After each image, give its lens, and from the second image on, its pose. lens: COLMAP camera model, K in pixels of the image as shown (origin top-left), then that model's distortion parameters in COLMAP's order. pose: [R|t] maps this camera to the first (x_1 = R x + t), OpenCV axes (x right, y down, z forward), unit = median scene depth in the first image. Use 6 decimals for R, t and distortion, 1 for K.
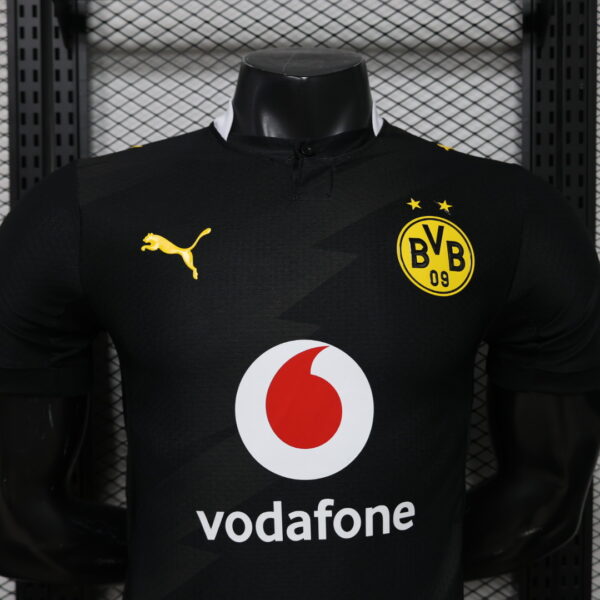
lens RADIAL K [[595.5, 0, 300.4], [0, 595.5, 299.1], [0, 0, 1]] dist [0.010277, 0.000000]
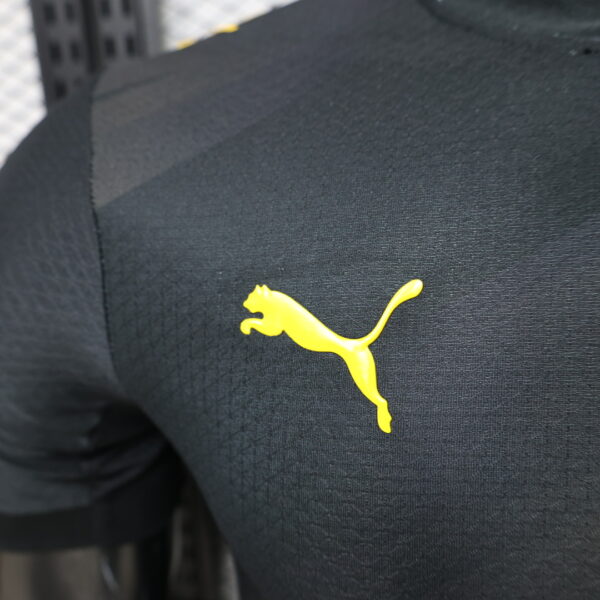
lens RADIAL K [[595.5, 0, 303.6], [0, 595.5, 300.9], [0, 0, 1]] dist [0.010277, 0.000000]
pose [[0.980049, 0.012259, -0.198378, -0.152441], [0.028839, 0.978762, 0.202962, -0.186285], [0.196653, -0.204634, 0.958881, 0.652291]]
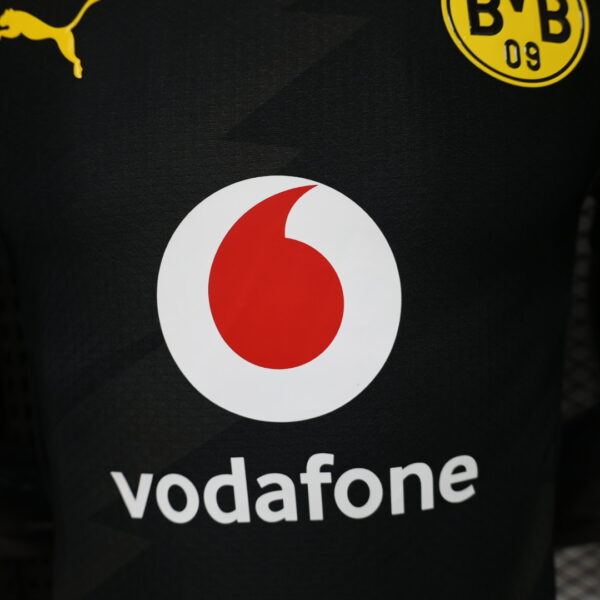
lens RADIAL K [[595.5, 0, 301.1], [0, 595.5, 295.9], [0, 0, 1]] dist [0.010277, 0.000000]
pose [[0.995603, -0.027975, -0.089401, 0.077794], [0.038202, 0.992652, 0.114816, 0.113260], [0.085532, -0.117726, 0.989356, 0.432030]]
